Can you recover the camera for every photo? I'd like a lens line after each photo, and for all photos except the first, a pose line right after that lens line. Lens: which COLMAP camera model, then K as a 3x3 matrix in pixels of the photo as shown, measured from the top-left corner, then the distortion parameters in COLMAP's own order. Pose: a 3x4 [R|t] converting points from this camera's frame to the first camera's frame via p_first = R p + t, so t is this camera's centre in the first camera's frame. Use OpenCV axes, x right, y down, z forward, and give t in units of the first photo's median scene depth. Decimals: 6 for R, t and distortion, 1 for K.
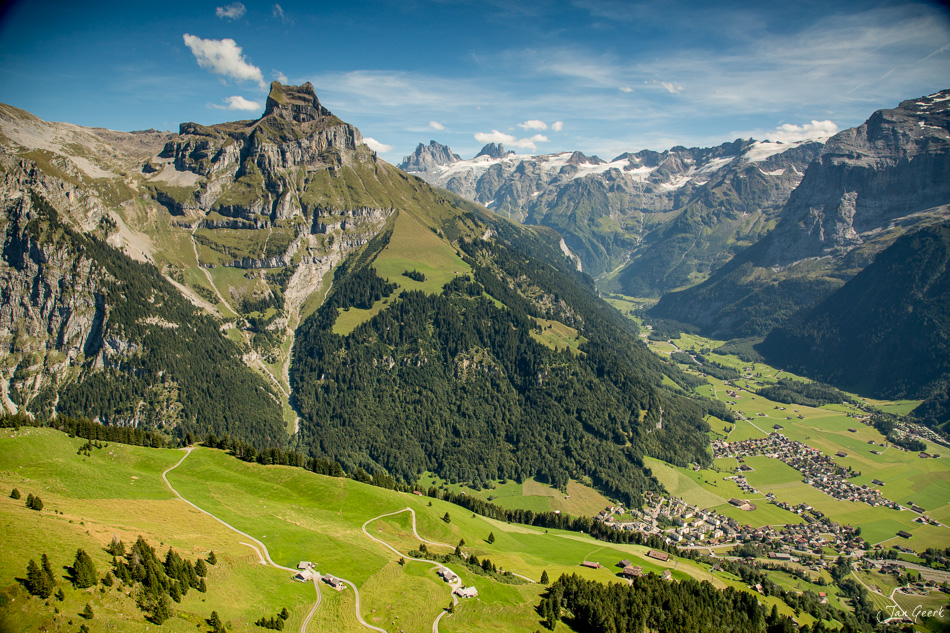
lens RADIAL K [[662.2, 0, 468.7], [0, 662.2, 314.3], [0, 0, 1]] dist [-0.119017, 0.058219]
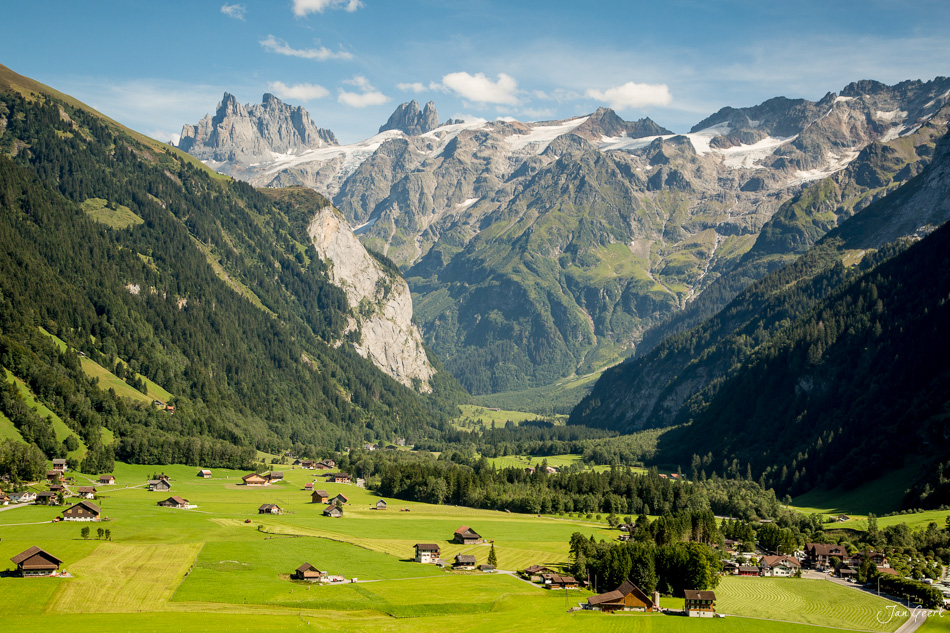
lens RADIAL K [[1455.2, 0, 474.1], [0, 1455.2, 318.3], [0, 0, 1]] dist [0.227318, 0.000000]
pose [[0.994441, 0.027065, -0.101761, 0.554578], [-0.047668, 0.977419, -0.205864, 0.166939], [0.093891, 0.209570, 0.973275, 0.534518]]
